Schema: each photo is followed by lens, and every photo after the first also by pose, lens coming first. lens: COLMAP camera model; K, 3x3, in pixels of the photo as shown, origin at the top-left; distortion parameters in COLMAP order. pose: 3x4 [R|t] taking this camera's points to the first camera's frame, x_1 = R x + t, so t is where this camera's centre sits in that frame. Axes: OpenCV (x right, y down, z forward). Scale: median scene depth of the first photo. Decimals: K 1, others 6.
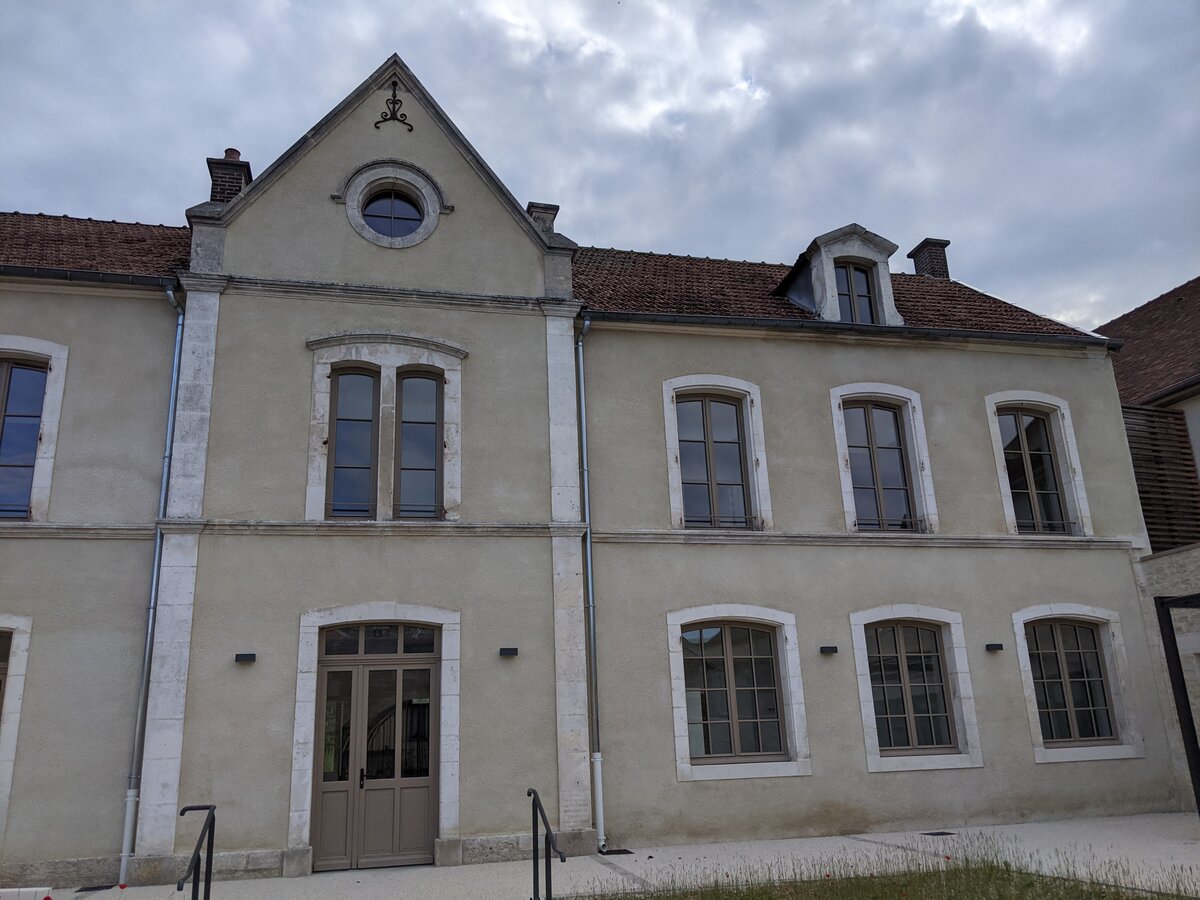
lens RADIAL K [[936.6, 0, 604.8], [0, 936.6, 468.1], [0, 0, 1]] dist [0.054744, -0.093785]
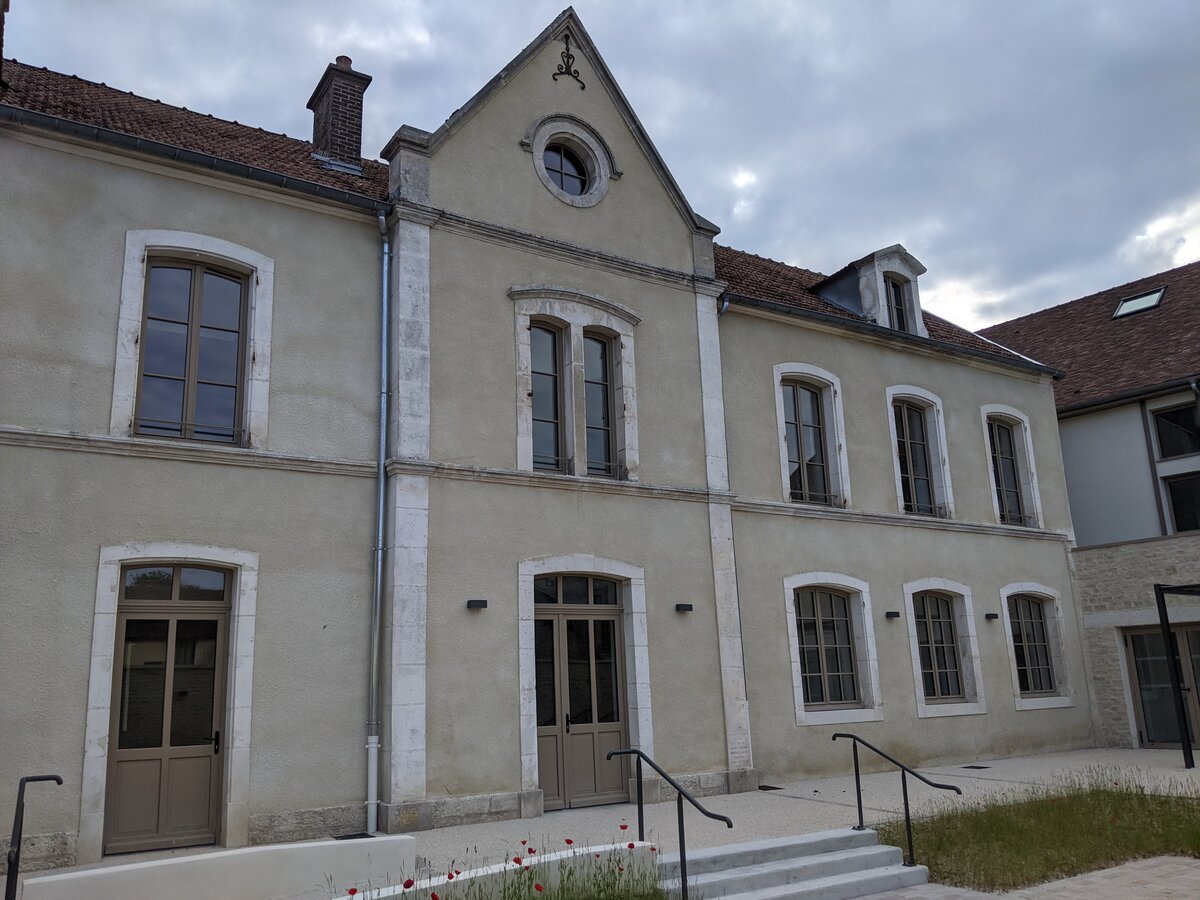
lens RADIAL K [[962.8, 0, 600.0], [0, 962.8, 450.0], [0, 0, 1]] dist [0.054215, -0.096185]
pose [[0.938289, 0.089533, 0.334061, -0.537090], [-0.101693, 0.994633, 0.019054, 0.004648], [-0.330562, -0.051850, 0.942359, -0.000770]]
